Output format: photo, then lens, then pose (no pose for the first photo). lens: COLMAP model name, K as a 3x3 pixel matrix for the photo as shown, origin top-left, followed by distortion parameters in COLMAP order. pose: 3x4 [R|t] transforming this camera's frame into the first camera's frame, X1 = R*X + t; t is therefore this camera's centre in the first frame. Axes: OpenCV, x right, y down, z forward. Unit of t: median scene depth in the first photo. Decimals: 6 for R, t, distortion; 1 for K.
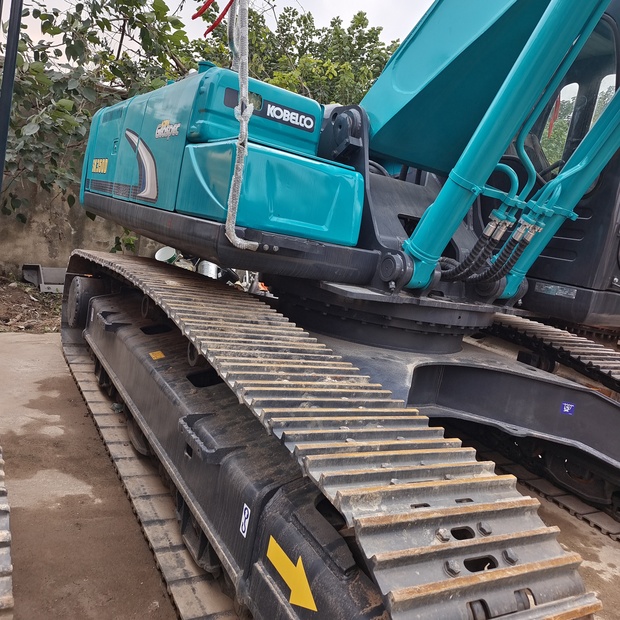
lens RADIAL K [[553.4, 0, 315.2], [0, 553.4, 309.8], [0, 0, 1]] dist [0.036558, 0.004004]
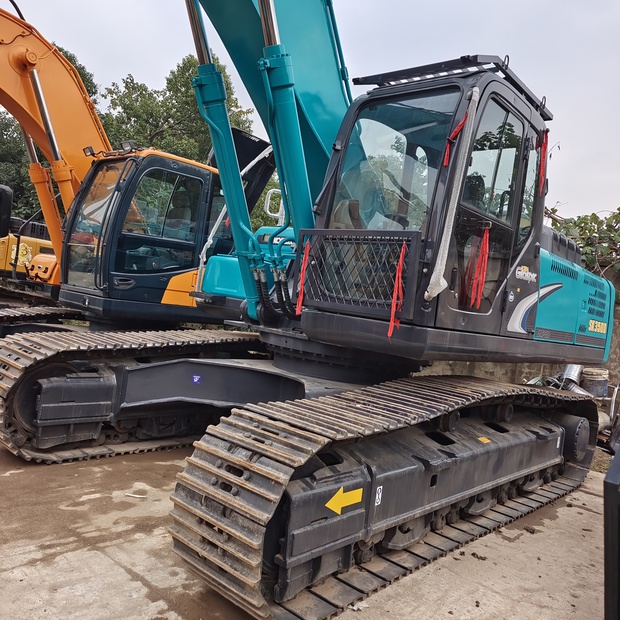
lens RADIAL K [[553.4, 0, 315.2], [0, 553.4, 309.8], [0, 0, 1]] dist [0.036558, 0.004004]
pose [[0.331090, -0.125618, -0.935200, 1.663925], [-0.218101, 0.954073, -0.205368, 0.216787], [0.918048, 0.271963, 0.288487, 0.645729]]
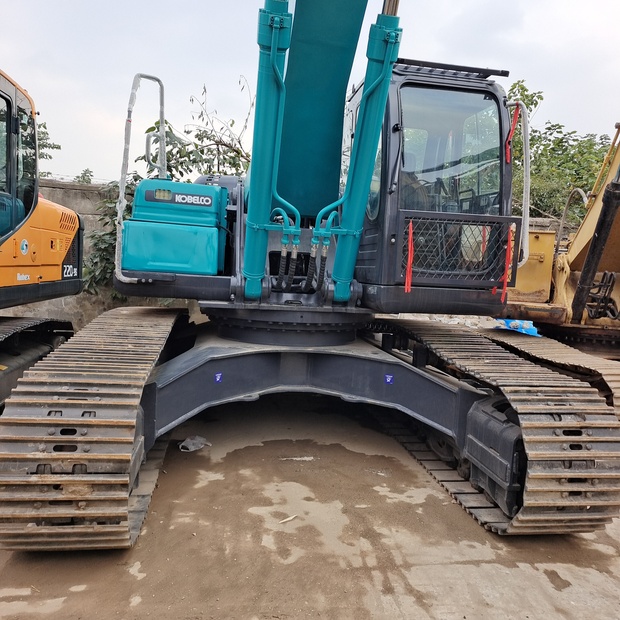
lens RADIAL K [[553.4, 0, 315.2], [0, 553.4, 309.8], [0, 0, 1]] dist [0.036558, 0.004004]
pose [[0.925756, -0.106353, -0.362857, 0.811150], [0.061026, 0.989073, -0.134202, 0.188226], [0.373165, 0.102095, 0.922130, -0.273429]]
